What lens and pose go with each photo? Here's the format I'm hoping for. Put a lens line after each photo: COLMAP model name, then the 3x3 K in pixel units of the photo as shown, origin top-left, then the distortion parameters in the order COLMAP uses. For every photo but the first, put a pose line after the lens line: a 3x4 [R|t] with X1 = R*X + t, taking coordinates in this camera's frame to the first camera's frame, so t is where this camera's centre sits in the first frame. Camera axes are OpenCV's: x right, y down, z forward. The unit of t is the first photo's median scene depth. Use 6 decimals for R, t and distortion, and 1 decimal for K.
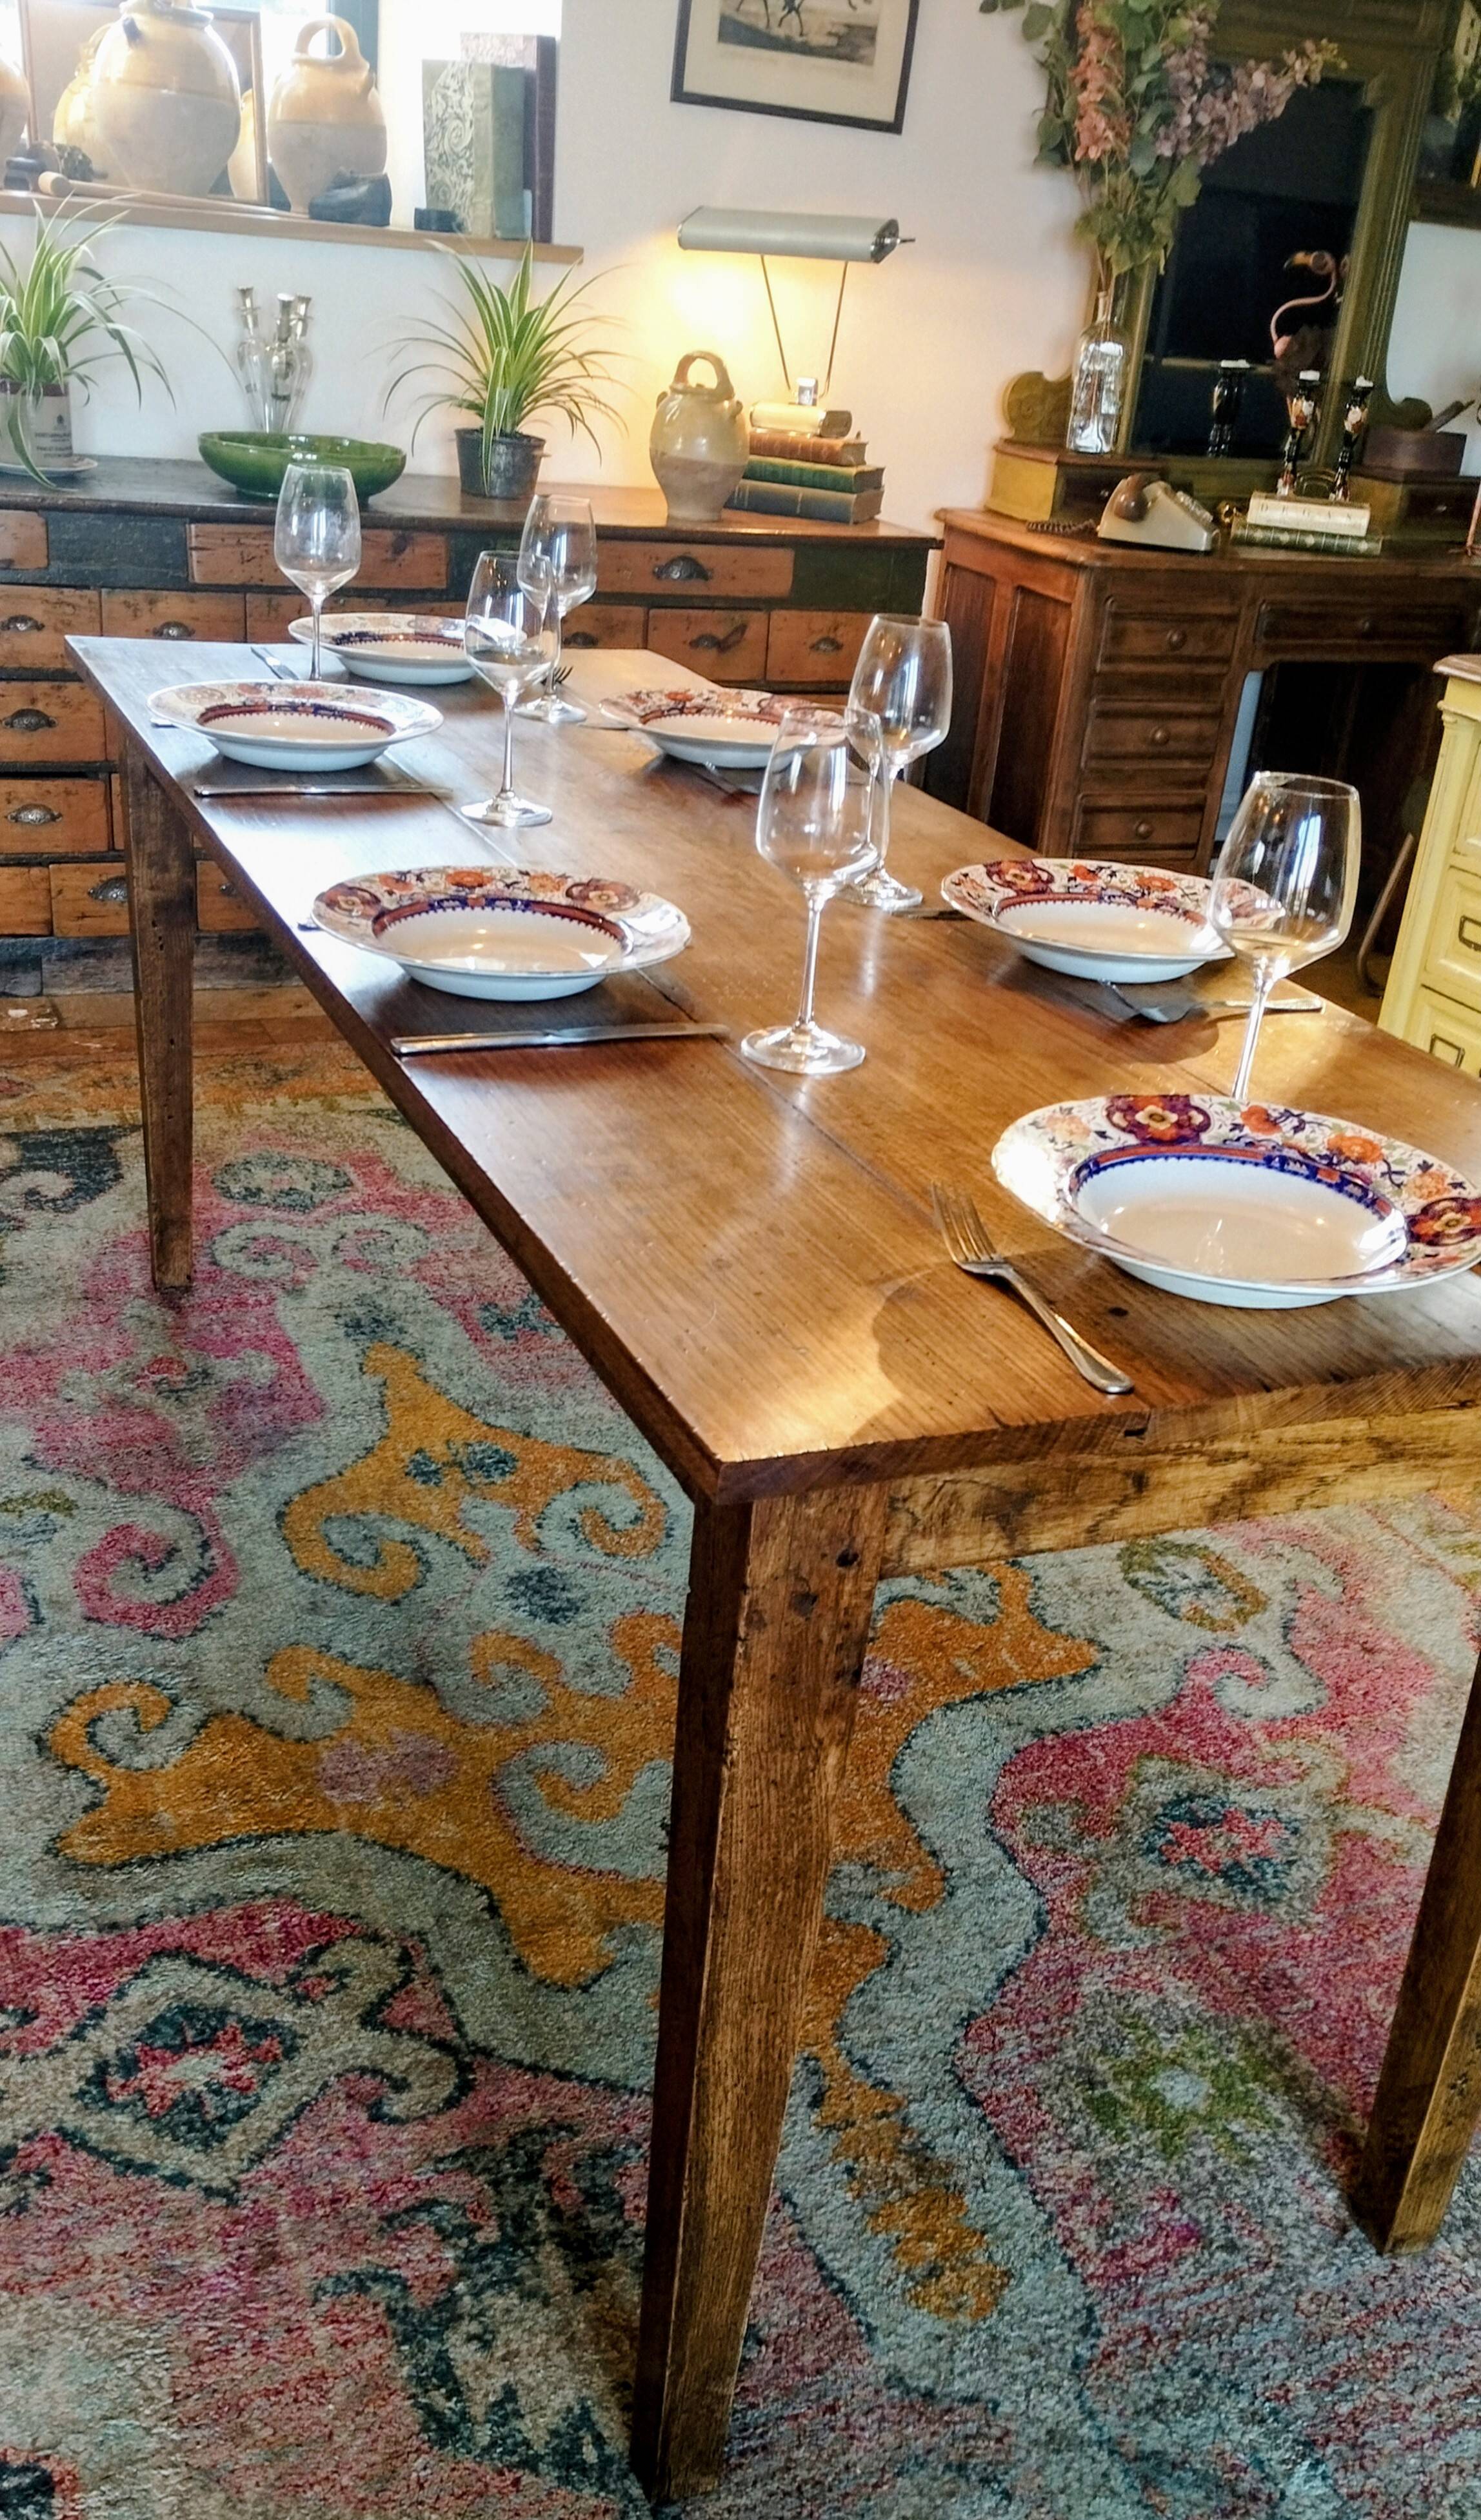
lens RADIAL K [[2181.2, 0, 753.7], [0, 2181.2, 1327.2], [0, 0, 1]] dist [0.059720, -0.050882]
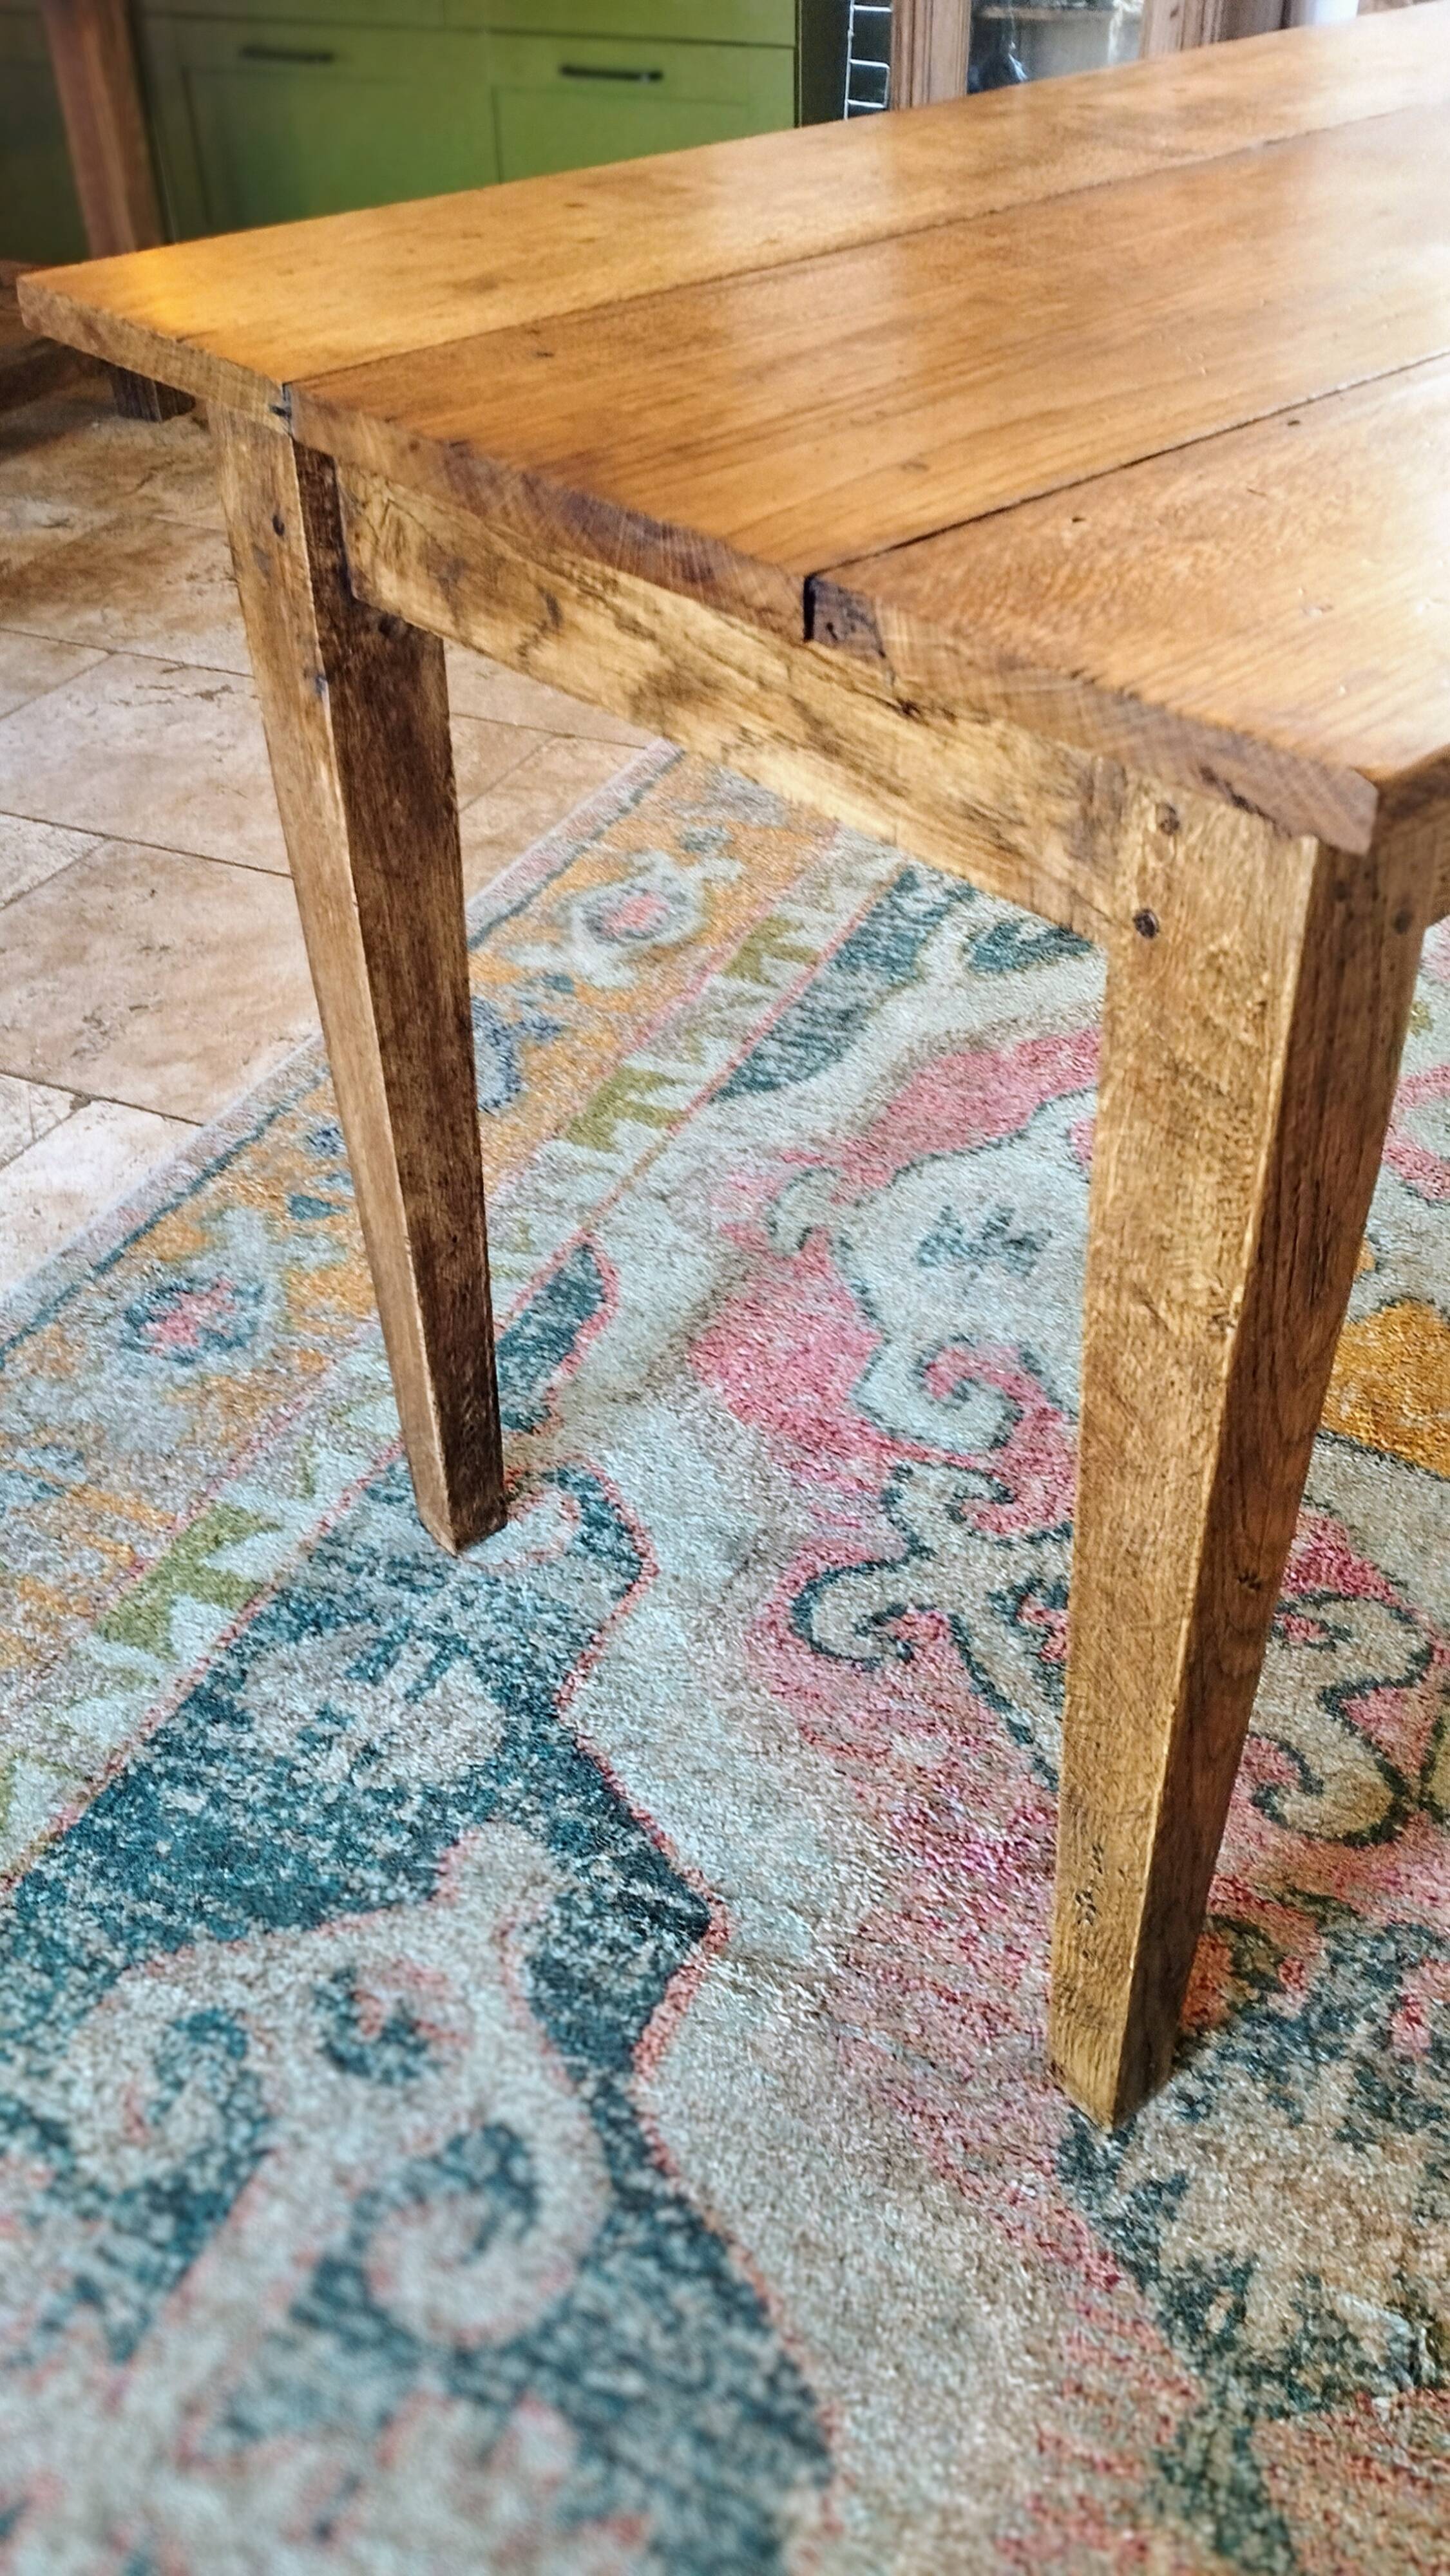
lens RADIAL K [[2153.3, 0, 710.2], [0, 2153.3, 1282.2], [0, 0, 1]] dist [0.073234, -0.087526]
pose [[0.647712, 0.383251, -0.658474, 0.135257], [-0.261384, 0.923595, 0.280447, 0.014365], [0.715645, -0.009534, 0.698399, 0.284925]]
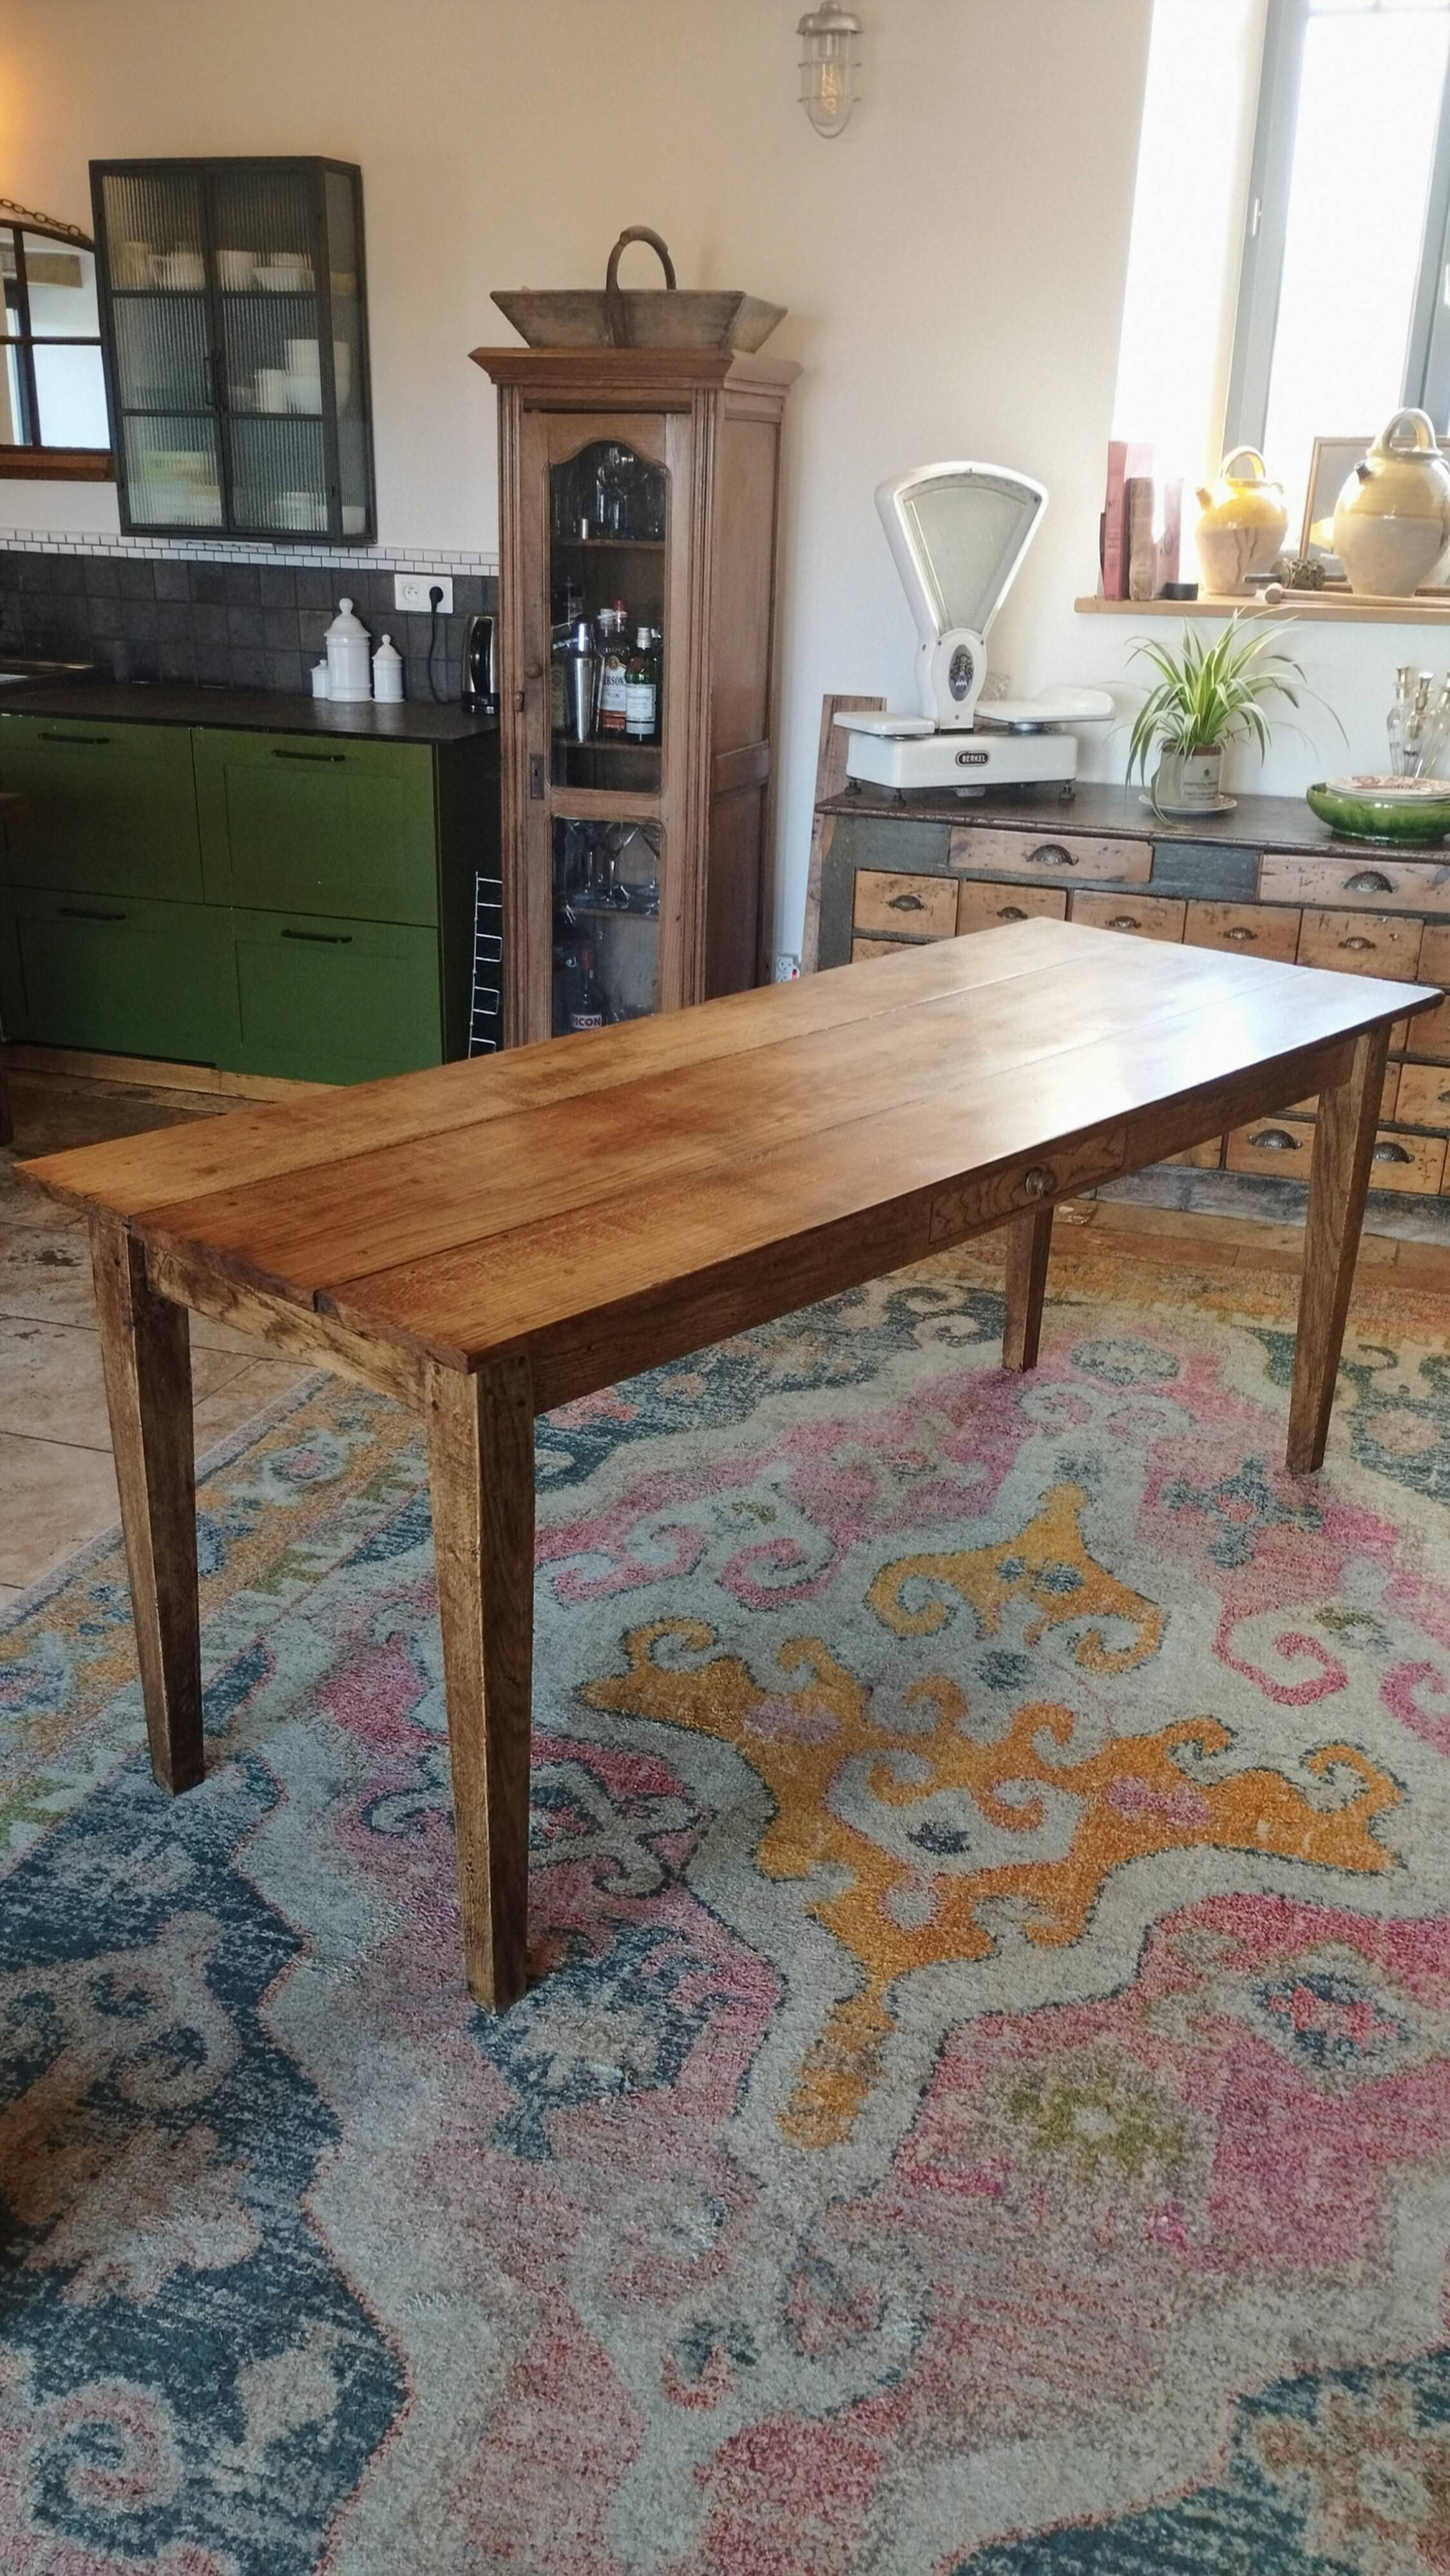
lens RADIAL K [[2153.3, 0, 723.2], [0, 2153.3, 1276.4], [0, 0, 1]] dist [0.073234, -0.087526]
pose [[0.735303, 0.177766, -0.654010, 0.755827], [-0.260683, 0.964933, -0.030808, -0.027404], [0.625599, 0.193143, 0.755858, -0.167097]]
